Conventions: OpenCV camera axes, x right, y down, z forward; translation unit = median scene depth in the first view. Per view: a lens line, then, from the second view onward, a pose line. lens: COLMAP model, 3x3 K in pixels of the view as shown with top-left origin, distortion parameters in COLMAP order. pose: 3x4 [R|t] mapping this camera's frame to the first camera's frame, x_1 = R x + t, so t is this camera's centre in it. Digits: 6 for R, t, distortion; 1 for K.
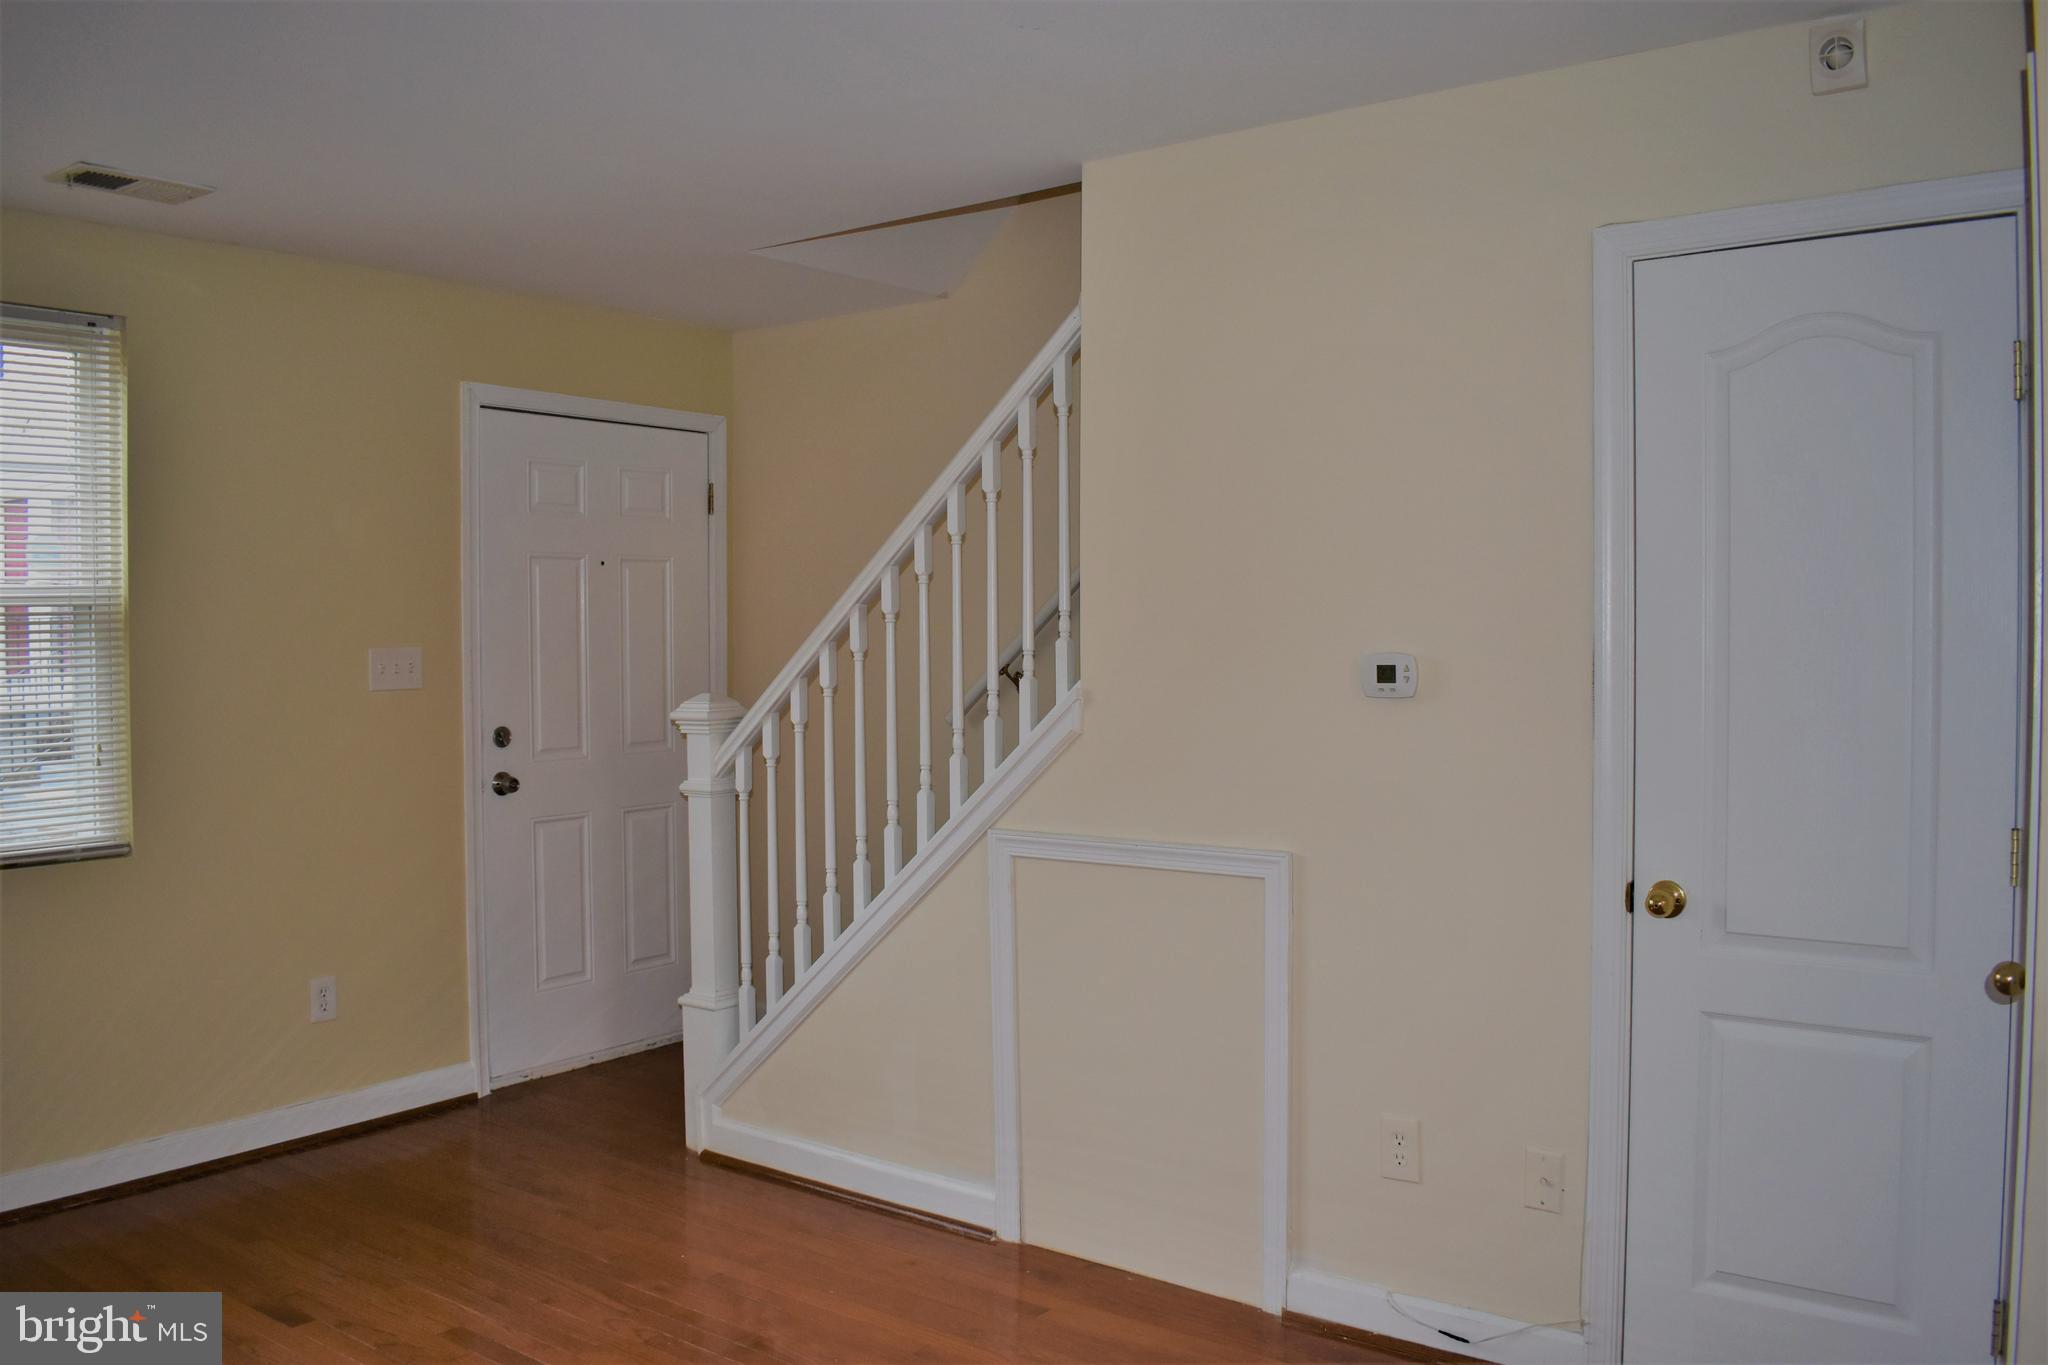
lens RADIAL K [[1631.7, 0, 1024.0], [0, 1631.7, 682.5], [0, 0, 1]] dist [-0.094697, 0.013091]
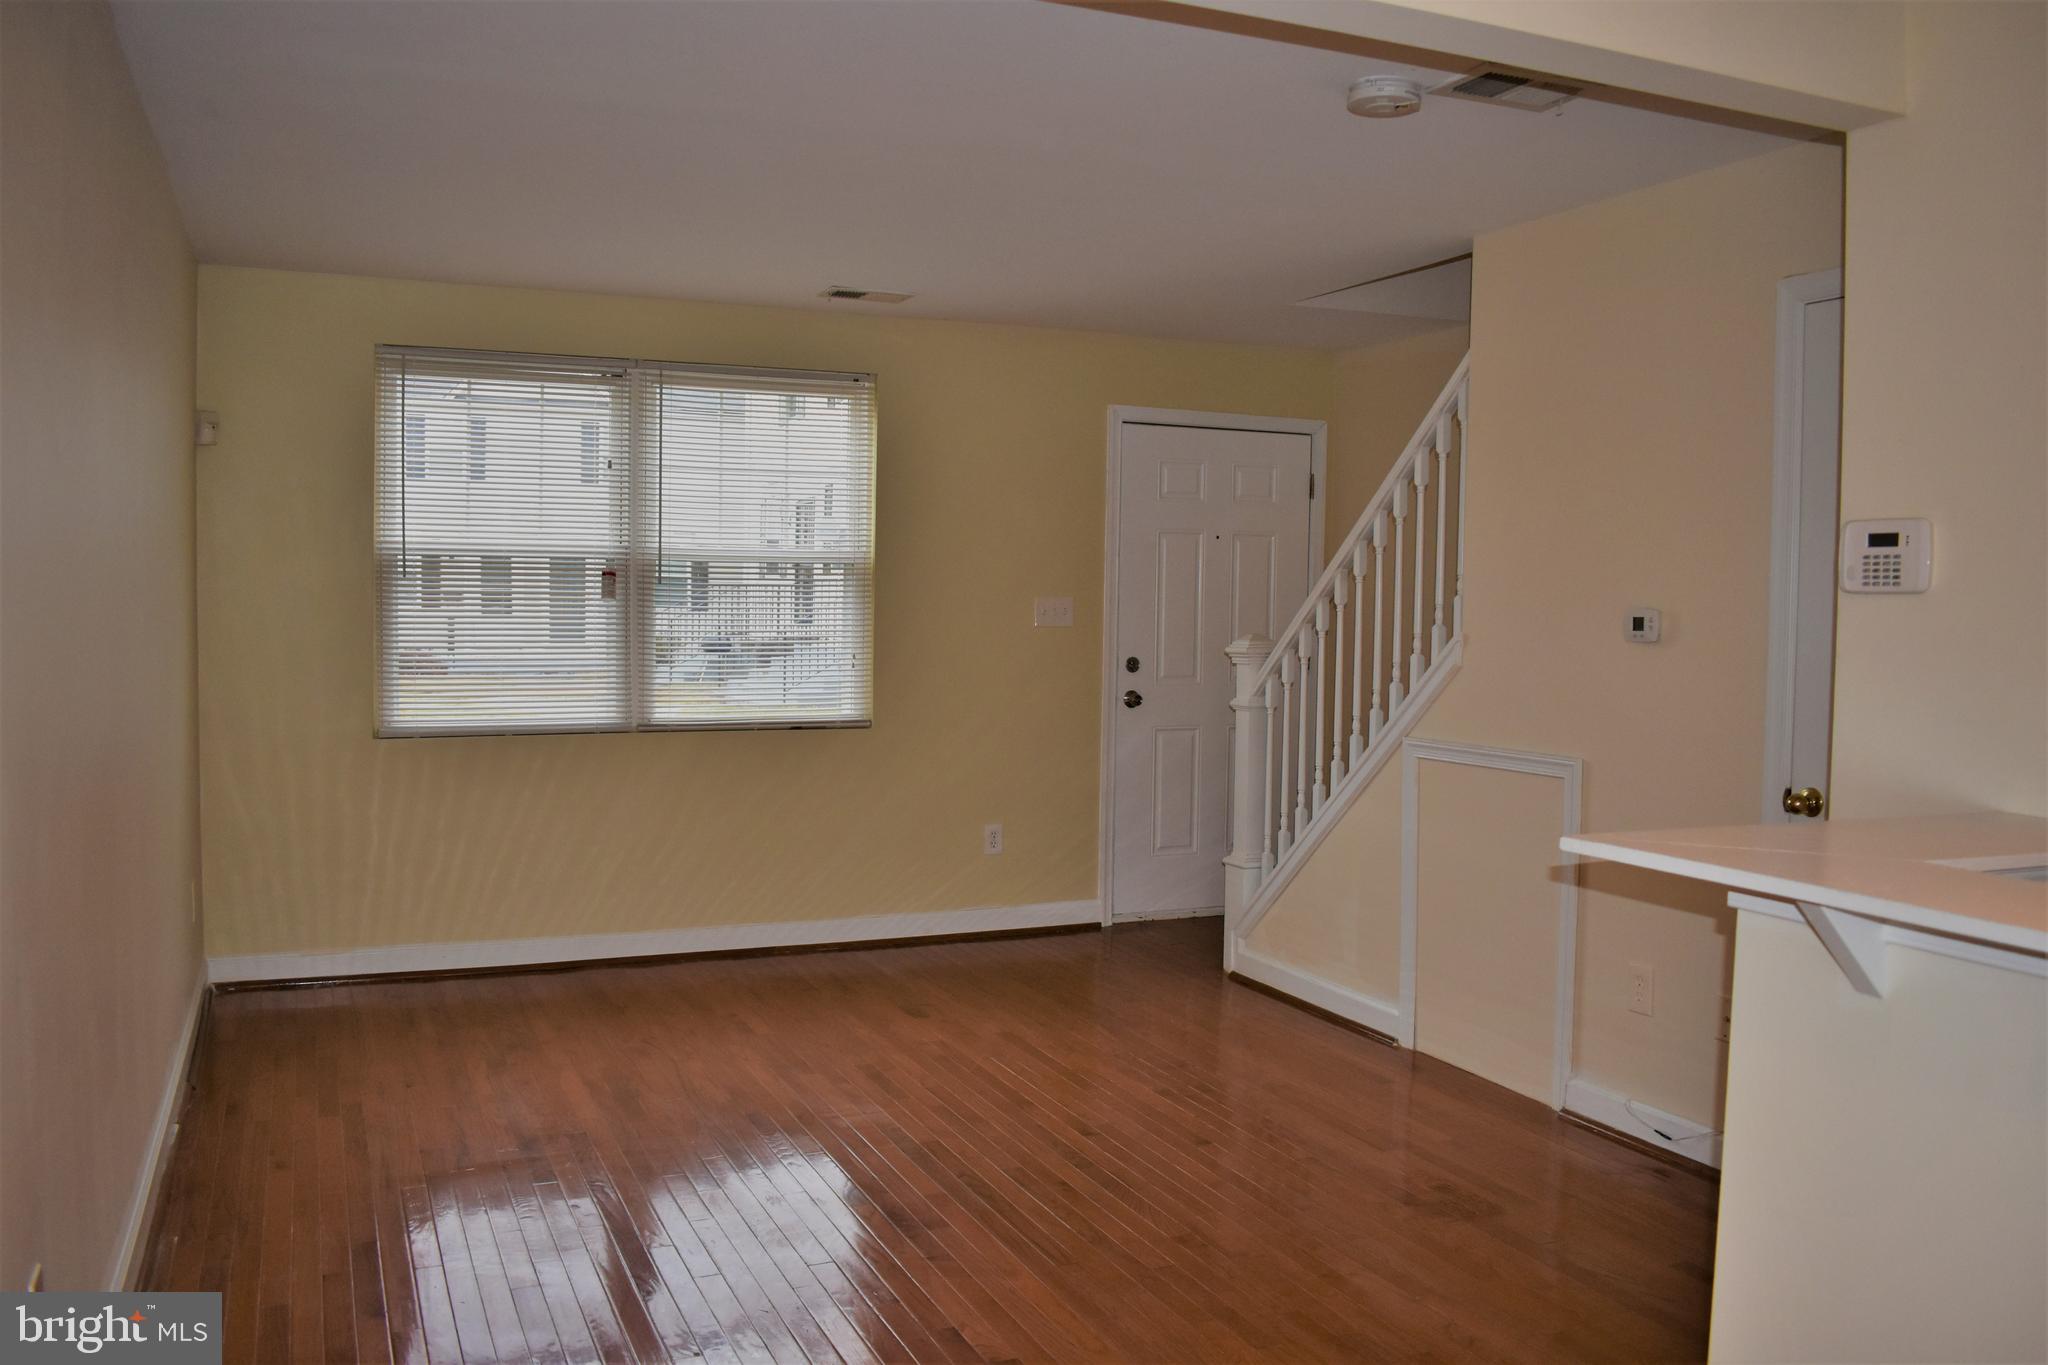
lens RADIAL K [[1631.7, 0, 1024.0], [0, 1631.7, 682.5], [0, 0, 1]] dist [-0.094697, 0.013091]
pose [[0.869126, 0.042873, -0.492729, 0.320653], [-0.034661, 0.999066, 0.025792, 0.019055], [0.493375, -0.005338, 0.869800, -0.280091]]
